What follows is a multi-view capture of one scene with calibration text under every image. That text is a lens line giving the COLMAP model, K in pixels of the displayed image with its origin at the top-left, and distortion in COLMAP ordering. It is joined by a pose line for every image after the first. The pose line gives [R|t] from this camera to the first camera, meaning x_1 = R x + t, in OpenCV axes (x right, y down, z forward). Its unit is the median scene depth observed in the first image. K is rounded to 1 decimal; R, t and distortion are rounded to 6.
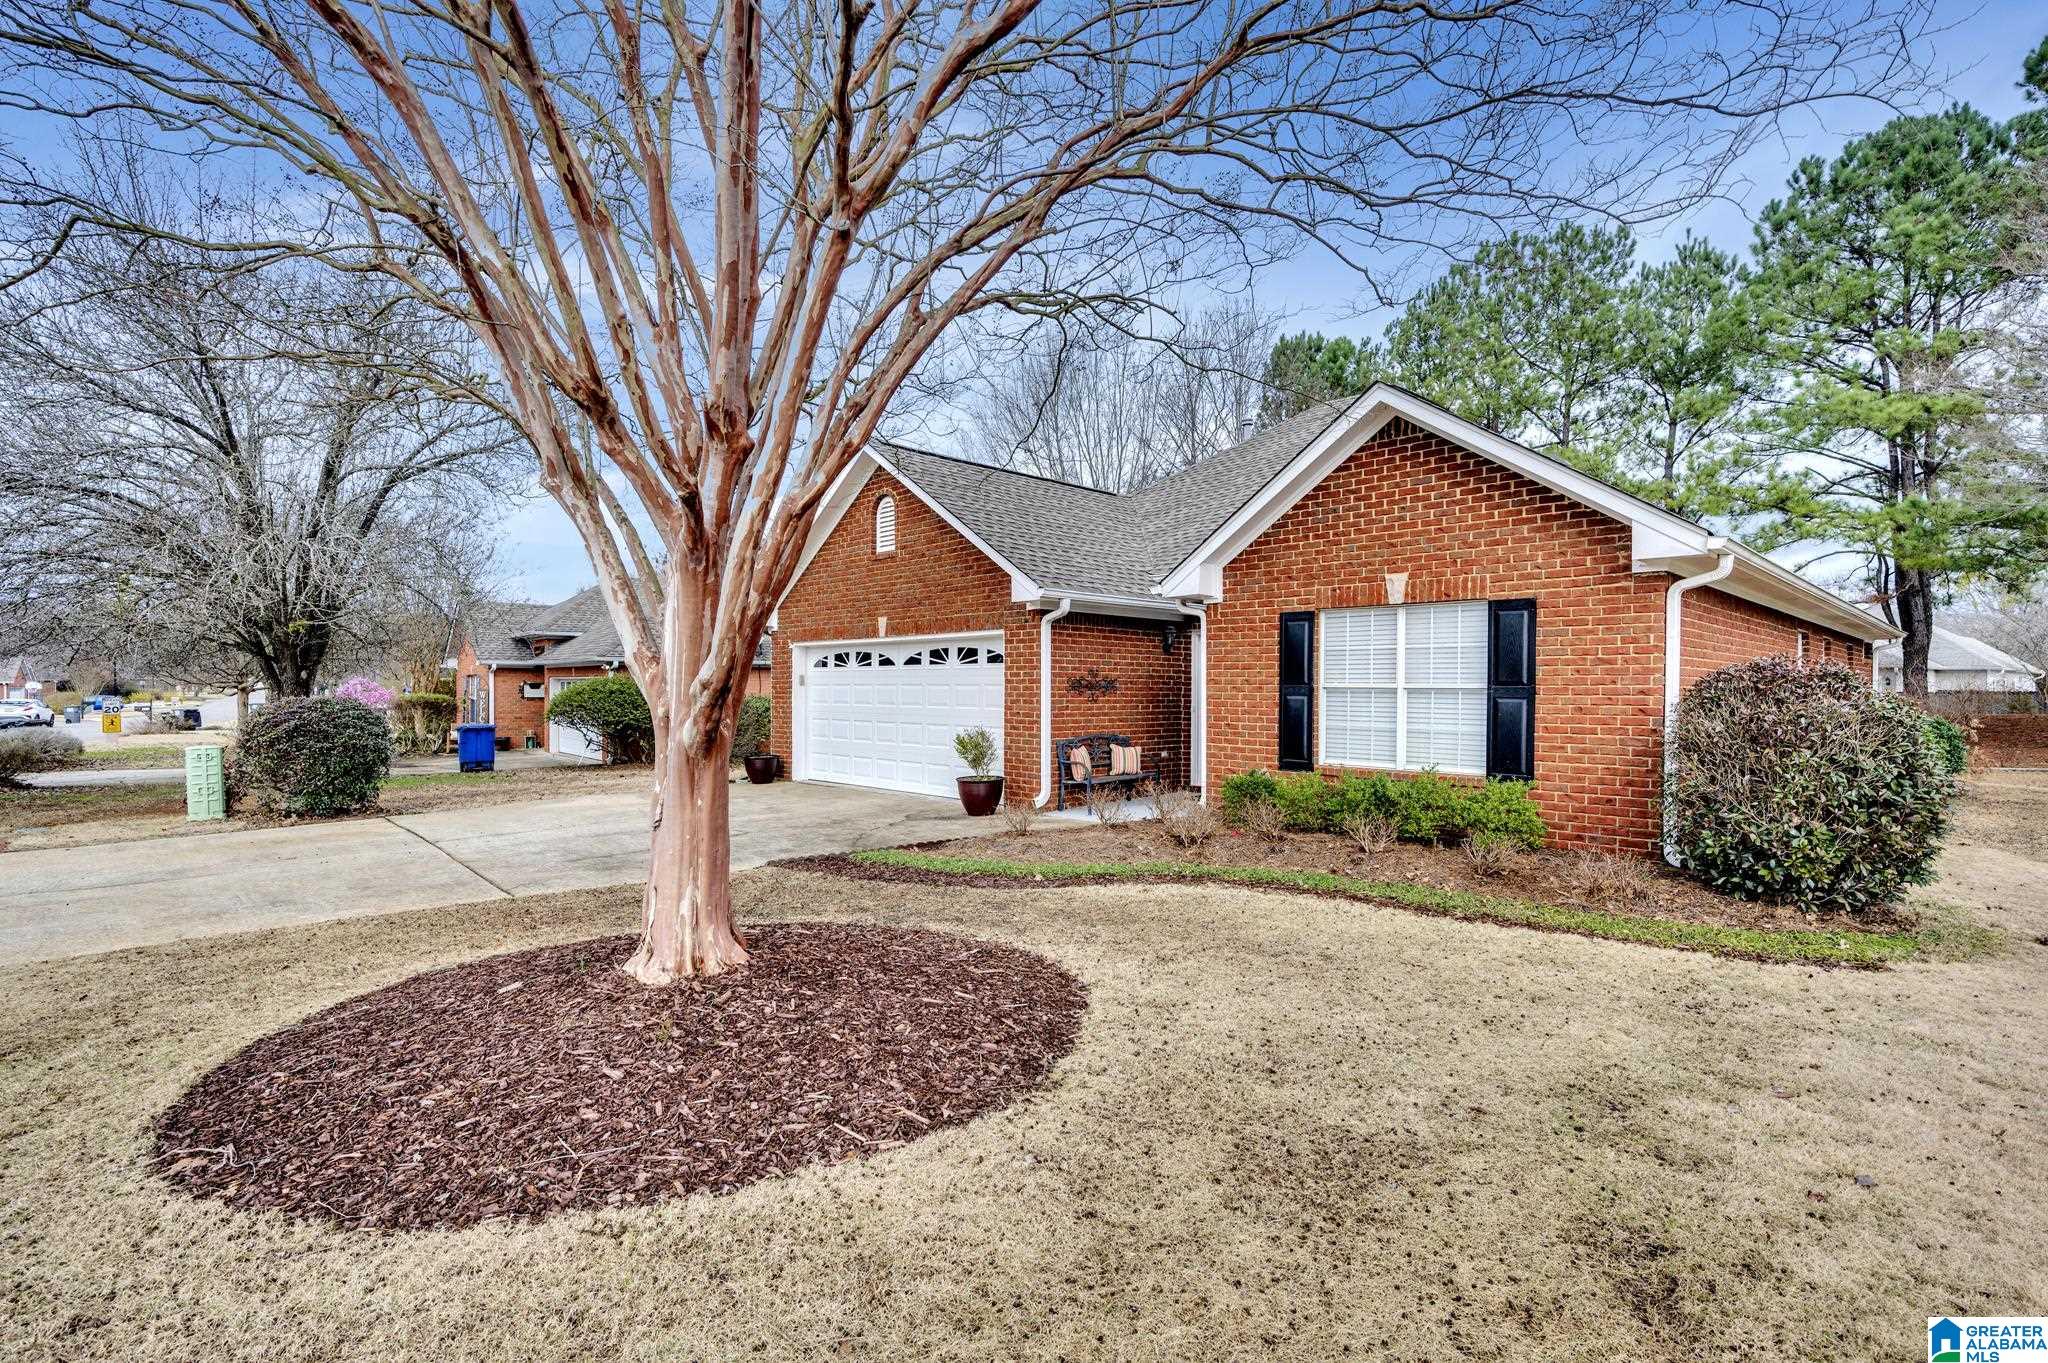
lens RADIAL K [[918.9, 0, 1024.0], [0, 918.9, 681.5], [0, 0, 1]] dist [-0.001415, 0.000118]
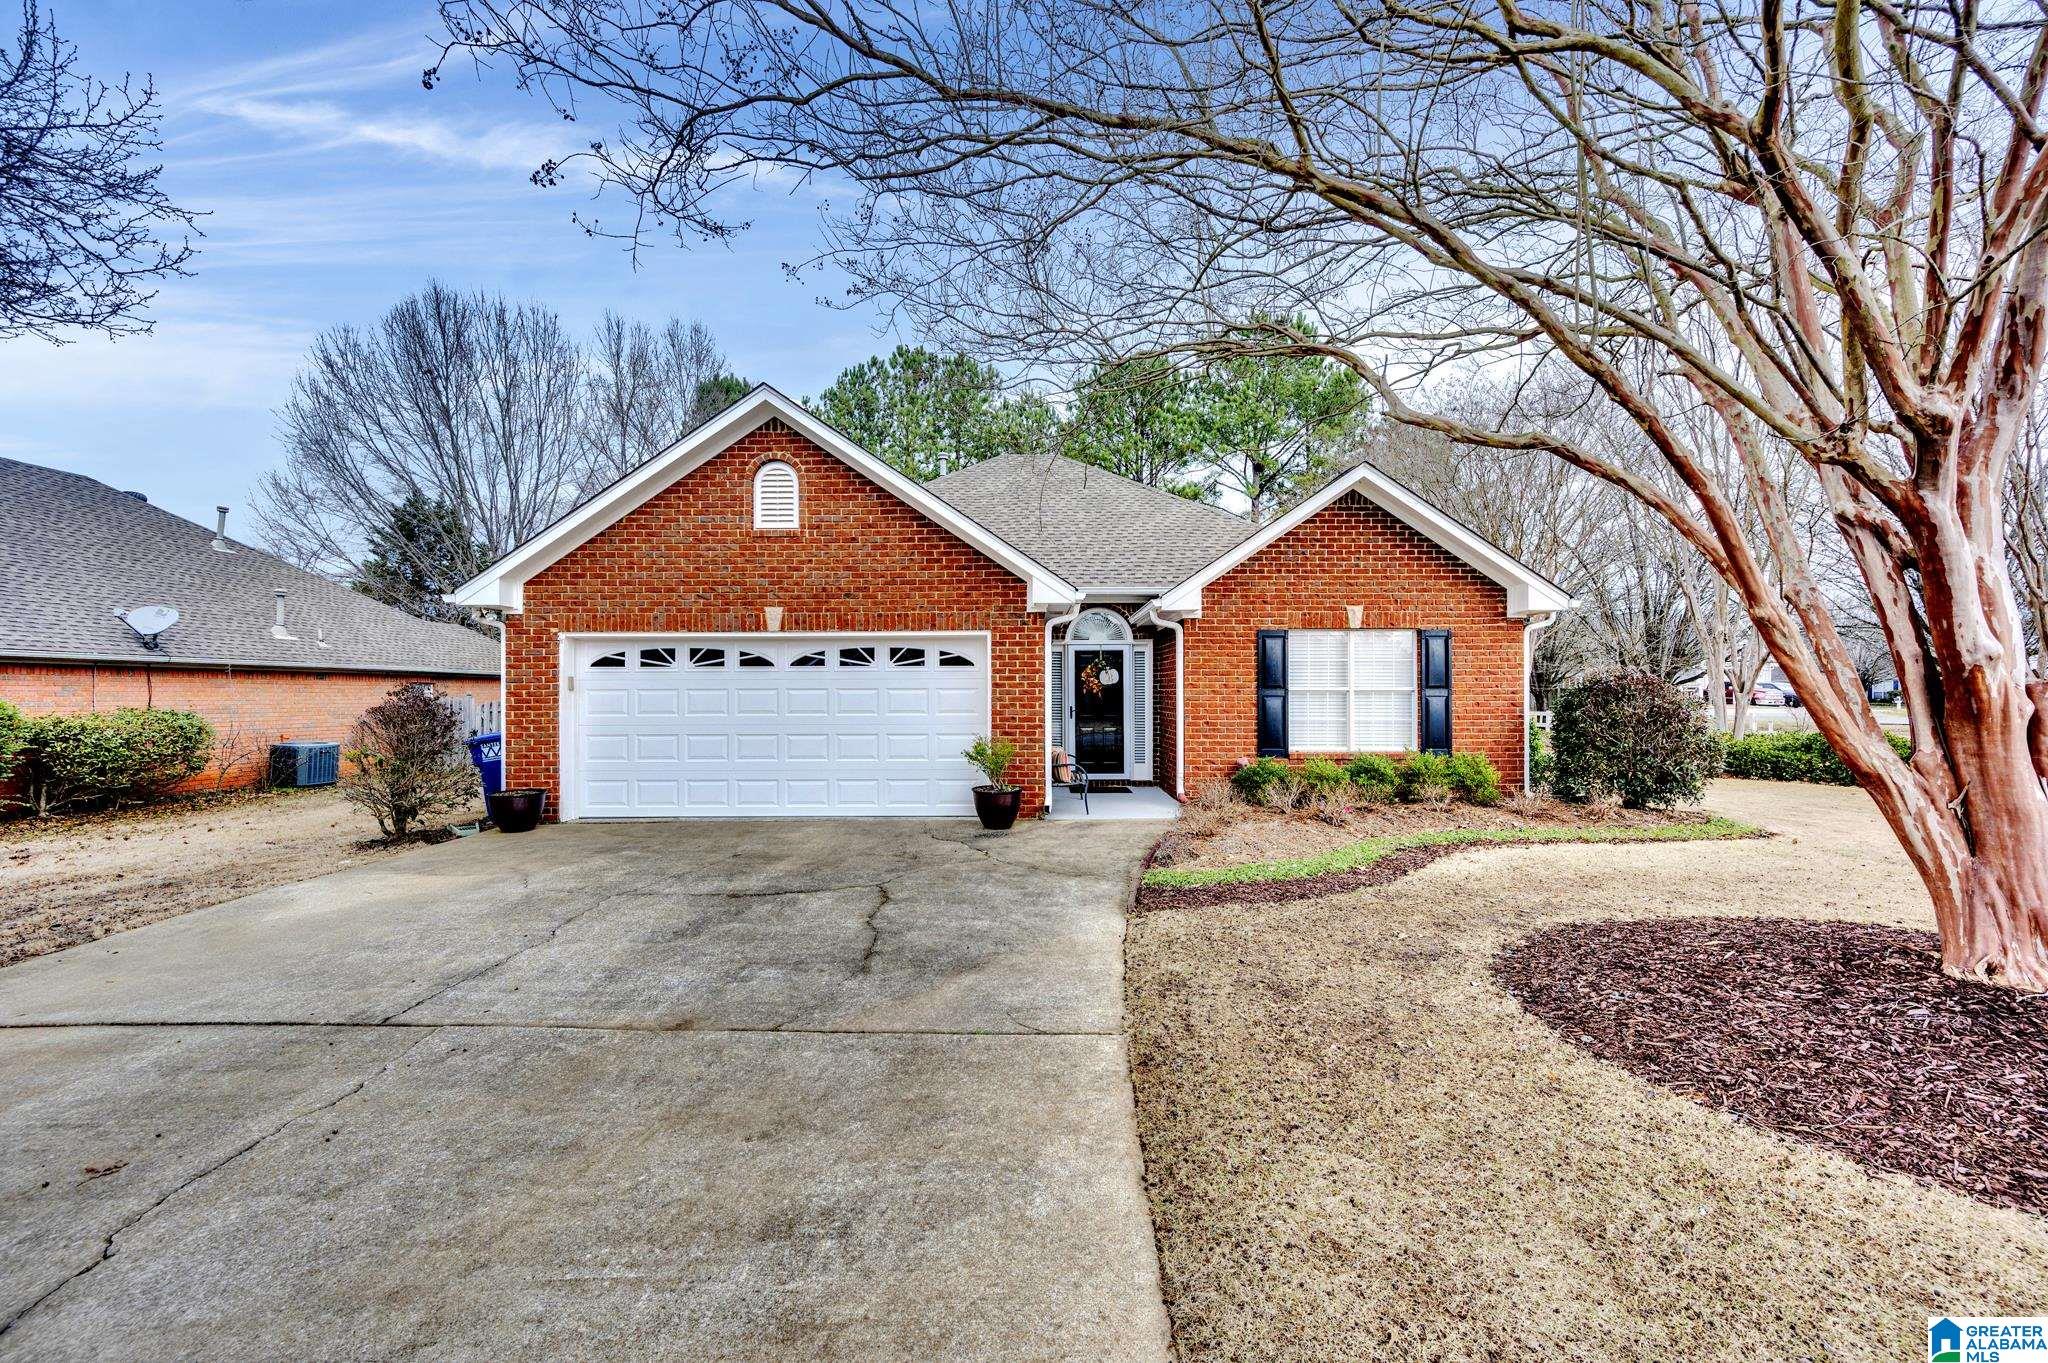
lens RADIAL K [[799.5, 0, 1024.5], [0, 799.5, 688.7], [0, 0, 1]] dist [-0.001554, 0.000218]
pose [[0.708123, 0.004319, 0.706076, -0.693000], [0.000462, 0.999978, -0.006580, 0.010861], [-0.706089, 0.004985, 0.708106, 0.461379]]
